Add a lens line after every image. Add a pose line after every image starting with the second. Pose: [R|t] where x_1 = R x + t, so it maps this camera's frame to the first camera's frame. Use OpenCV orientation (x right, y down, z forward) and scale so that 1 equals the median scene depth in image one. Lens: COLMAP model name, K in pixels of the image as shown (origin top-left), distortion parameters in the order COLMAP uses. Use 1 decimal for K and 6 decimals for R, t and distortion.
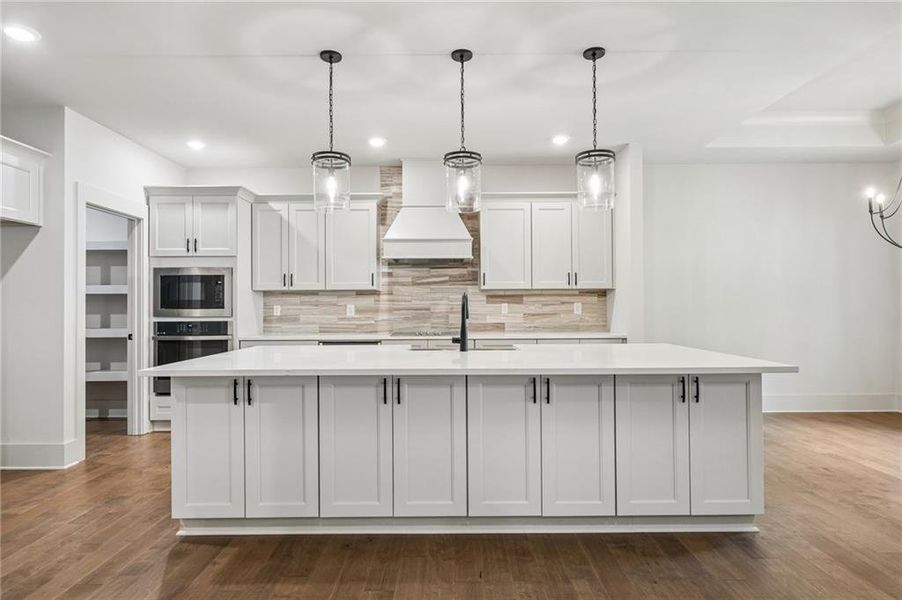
lens RADIAL K [[506.8, 0, 453.3], [0, 506.8, 302.9], [0, 0, 1]] dist [-0.000693, -0.000233]
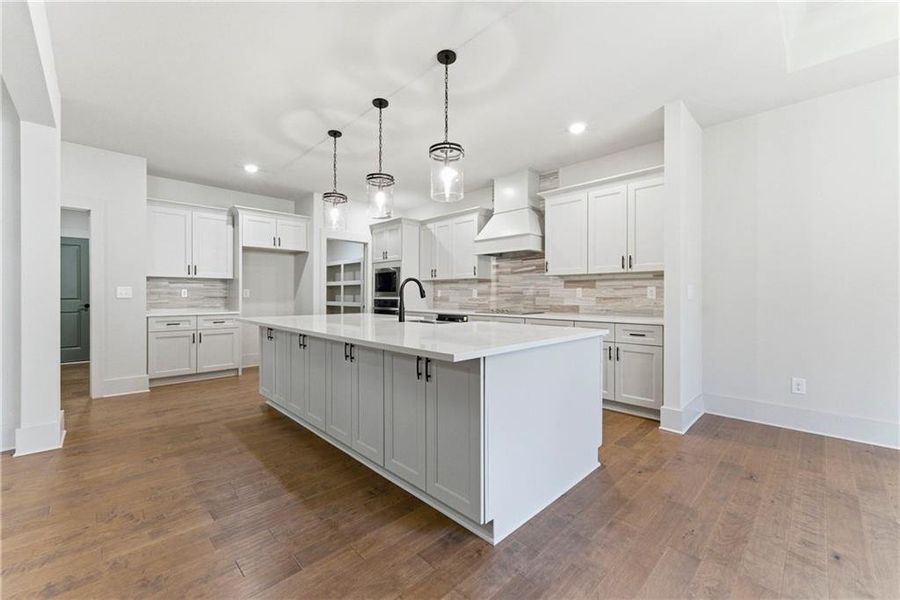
lens RADIAL K [[366.7, 0, 452.5], [0, 366.7, 295.1], [0, 0, 1]] dist [0.000306, 0.000023]
pose [[0.700422, 0.007220, -0.713693, 0.517778], [-0.000212, 0.999951, 0.009909, 0.009496], [0.713729, -0.006789, 0.700389, 0.267537]]
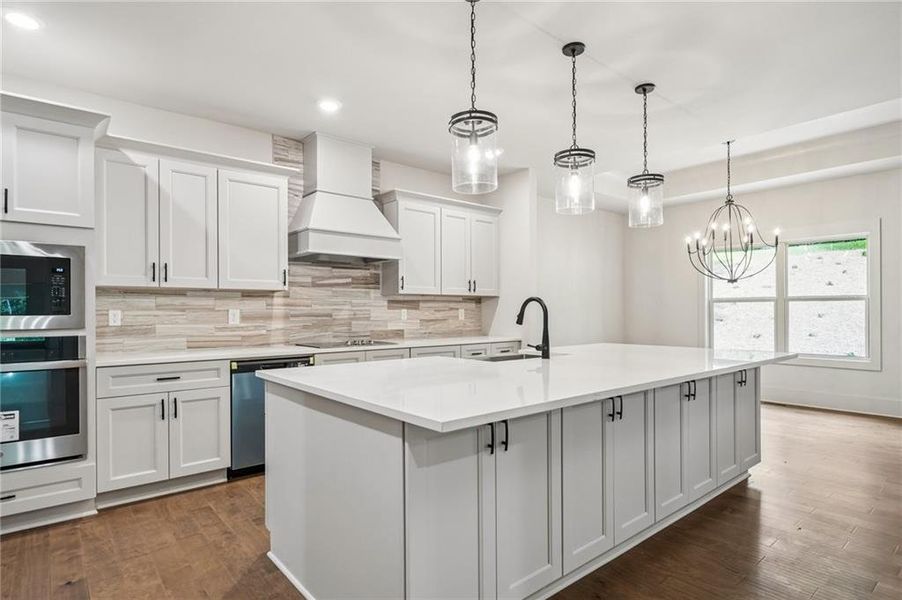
lens RADIAL K [[479.9, 0, 449.3], [0, 479.9, 310.5], [0, 0, 1]] dist [-0.000303, 0.000035]
pose [[0.767169, 0.004012, 0.641432, -0.448921], [-0.004192, 0.999990, -0.001241, 0.004654], [-0.641431, -0.001737, 0.767179, 0.273228]]
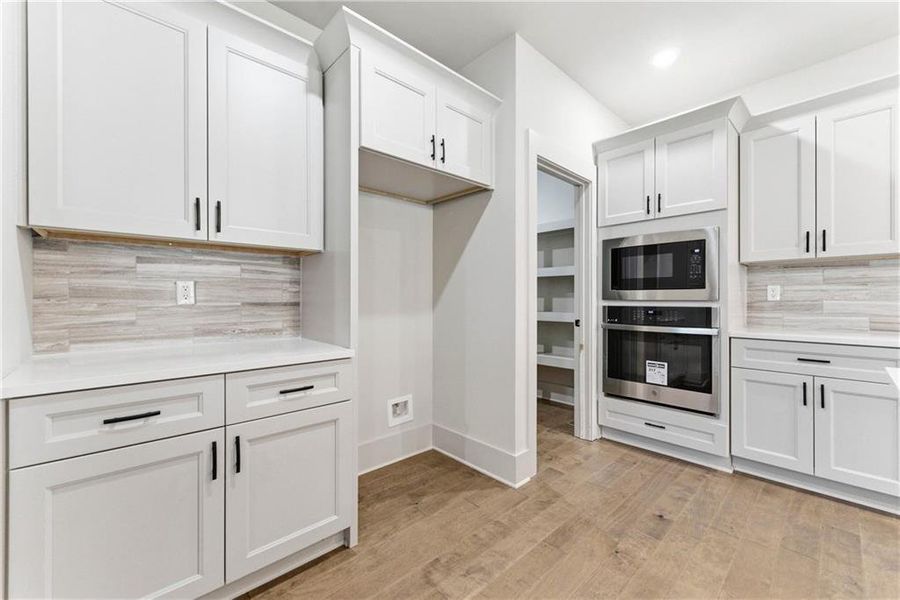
lens RADIAL K [[364.5, 0, 453.6], [0, 364.5, 297.6], [0, 0, 1]] dist [0.000087, 0.000360]
pose [[0.682581, 0.005419, -0.730790, -0.309490], [0.002588, 0.999948, 0.009832, 0.016466], [0.730806, -0.008603, 0.682531, 0.400141]]
